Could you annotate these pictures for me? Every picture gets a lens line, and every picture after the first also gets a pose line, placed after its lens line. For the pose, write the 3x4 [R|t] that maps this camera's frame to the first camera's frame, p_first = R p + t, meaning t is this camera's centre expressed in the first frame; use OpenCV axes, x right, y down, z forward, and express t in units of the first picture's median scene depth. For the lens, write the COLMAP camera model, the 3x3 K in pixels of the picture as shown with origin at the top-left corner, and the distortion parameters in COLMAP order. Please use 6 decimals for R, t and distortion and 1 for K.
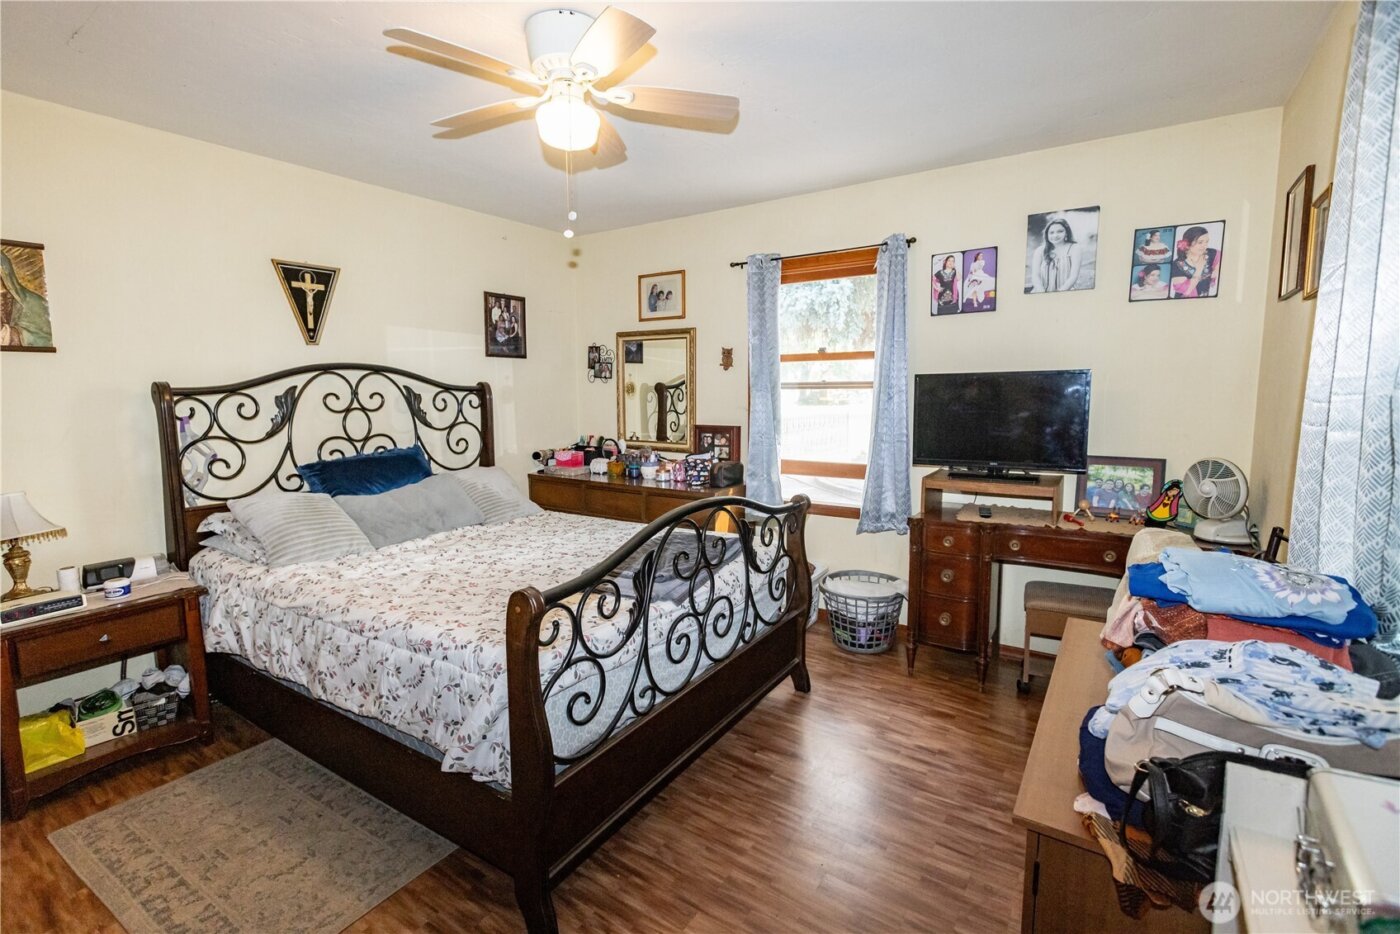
lens RADIAL K [[633.6, 0, 702.7], [0, 633.6, 459.7], [0, 0, 1]] dist [0.004621, -0.000162]
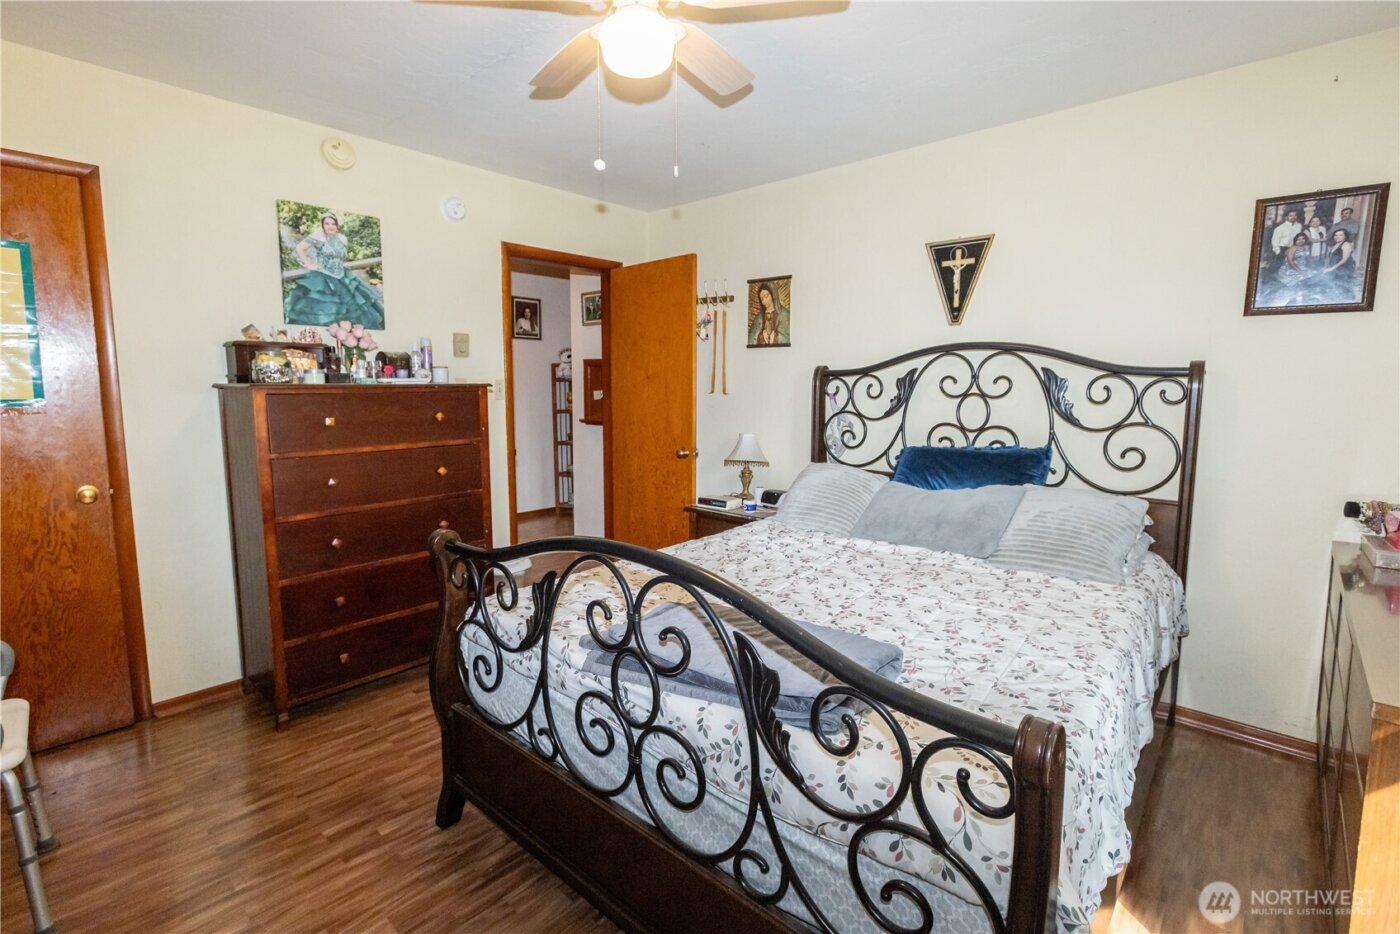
lens RADIAL K [[651.9, 0, 703.5], [0, 651.9, 452.4], [0, 0, 1]] dist [0.004263, 0.000170]
pose [[-0.150259, 0.117054, -0.981693, 0.420218], [-0.118611, 0.983660, 0.135443, -0.082140], [0.981506, 0.136791, -0.133920, 0.795195]]
